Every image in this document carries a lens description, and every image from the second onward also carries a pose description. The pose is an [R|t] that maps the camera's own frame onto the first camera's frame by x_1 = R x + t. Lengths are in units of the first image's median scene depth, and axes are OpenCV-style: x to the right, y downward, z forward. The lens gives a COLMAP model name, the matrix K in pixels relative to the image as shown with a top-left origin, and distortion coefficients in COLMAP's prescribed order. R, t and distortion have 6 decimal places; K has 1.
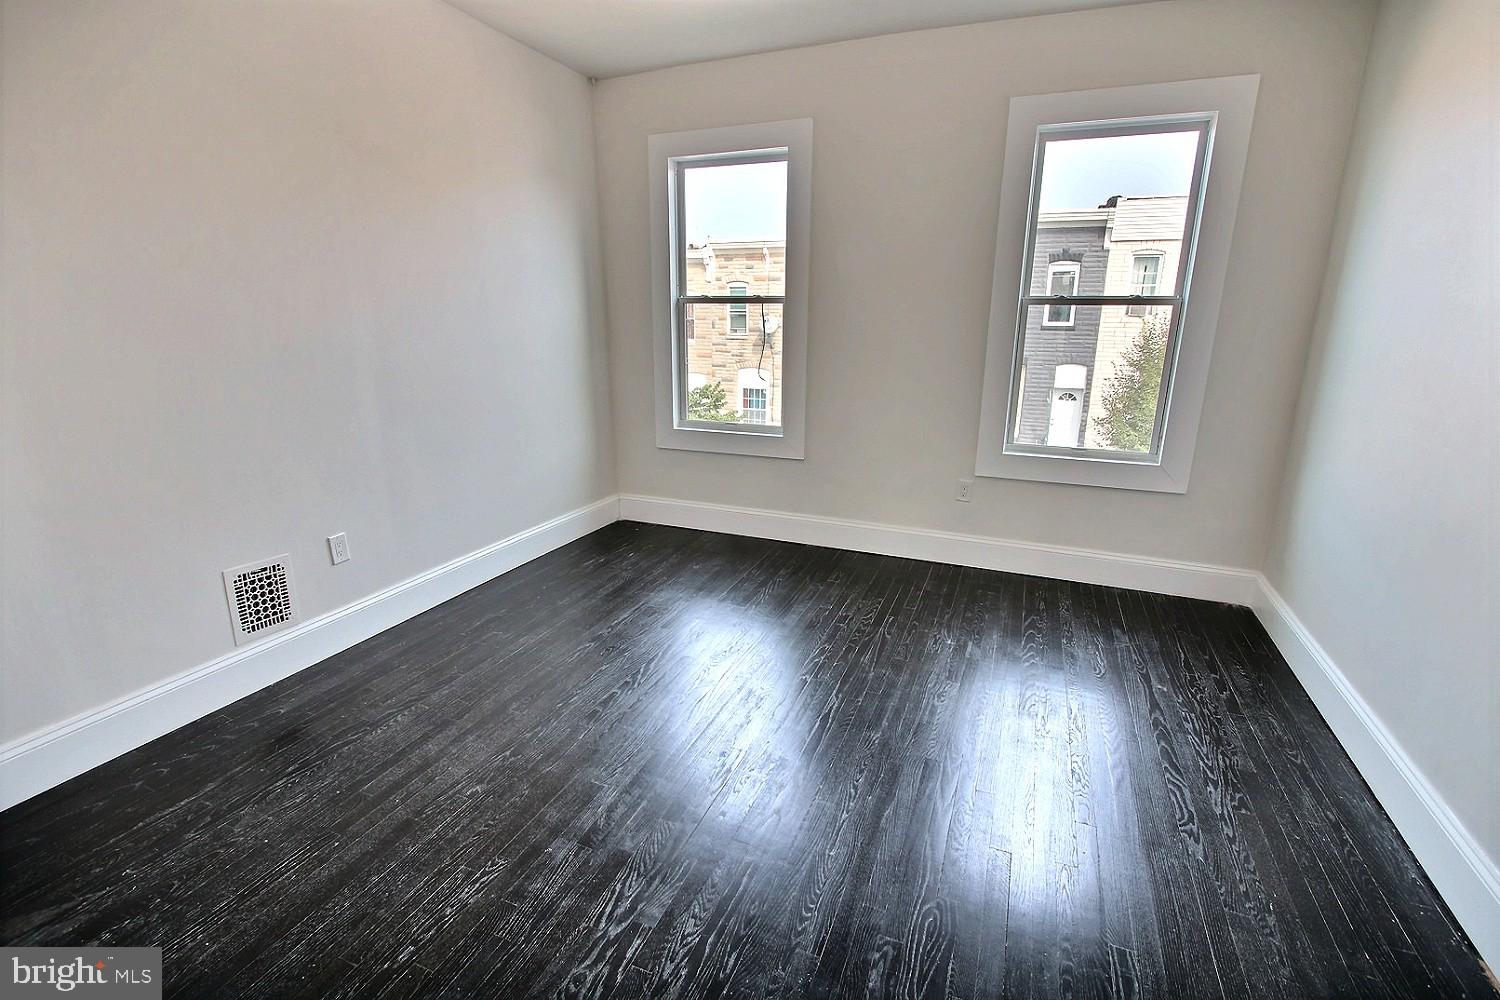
lens RADIAL K [[695.8, 0, 750.0], [0, 695.8, 500.0], [0, 0, 1]] dist [-0.002615, 0.000171]
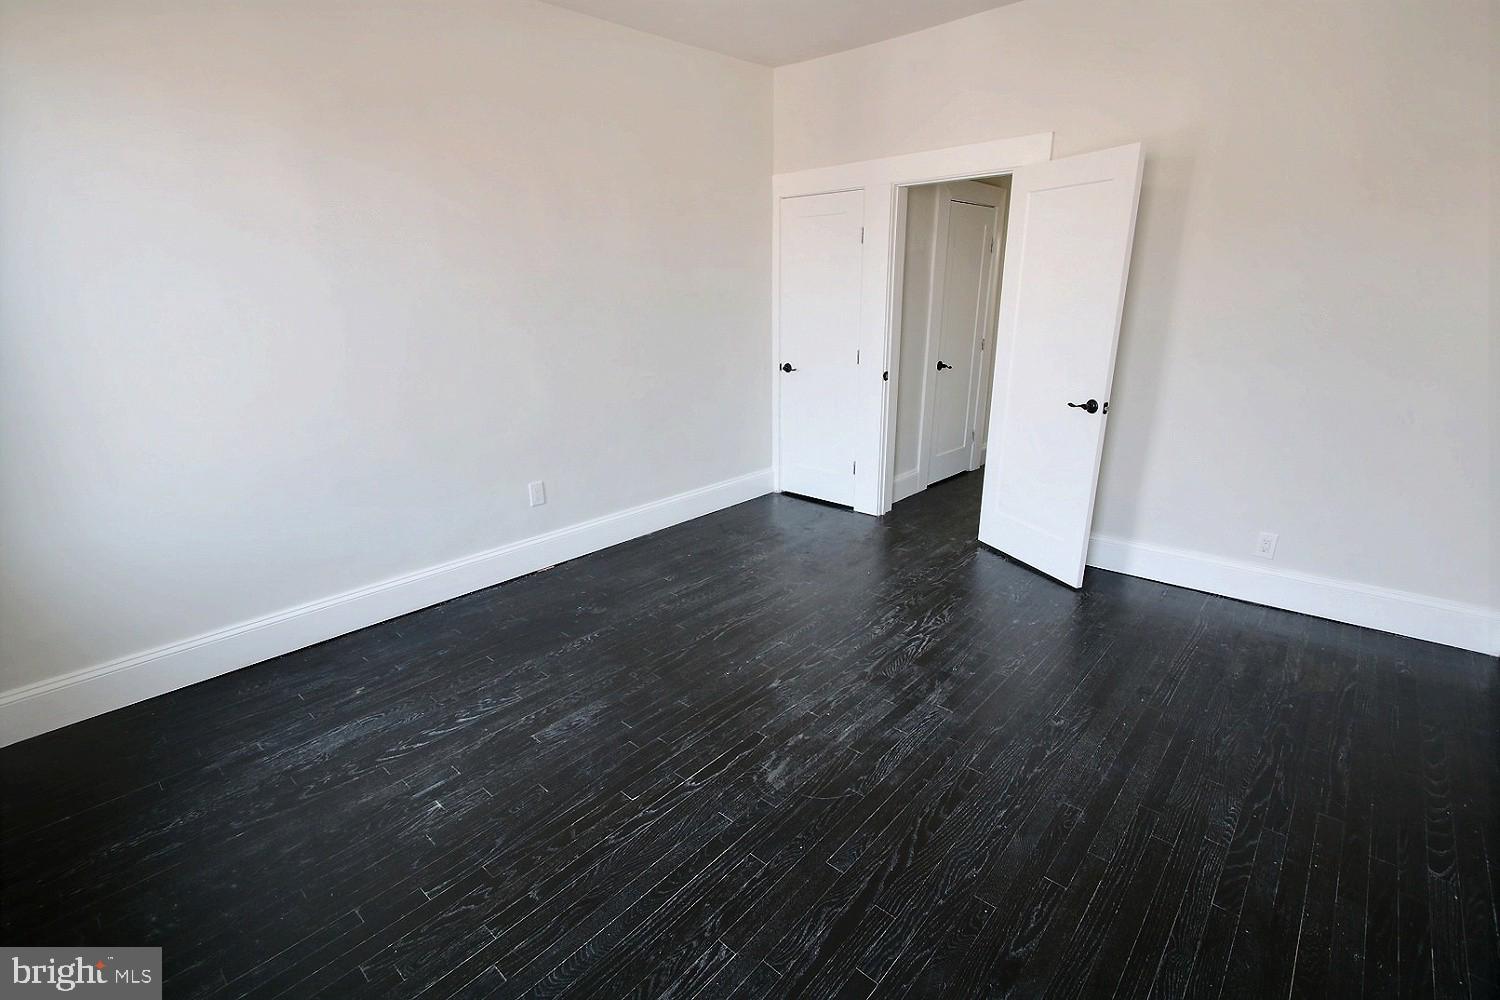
lens RADIAL K [[695.8, 0, 750.0], [0, 695.8, 500.0], [0, 0, 1]] dist [-0.002615, 0.000171]
pose [[-0.942323, -0.094079, 0.321210, -0.195797], [0.093995, 0.846681, 0.523733, -0.399146], [-0.321235, 0.523718, -0.789004, 1.426543]]
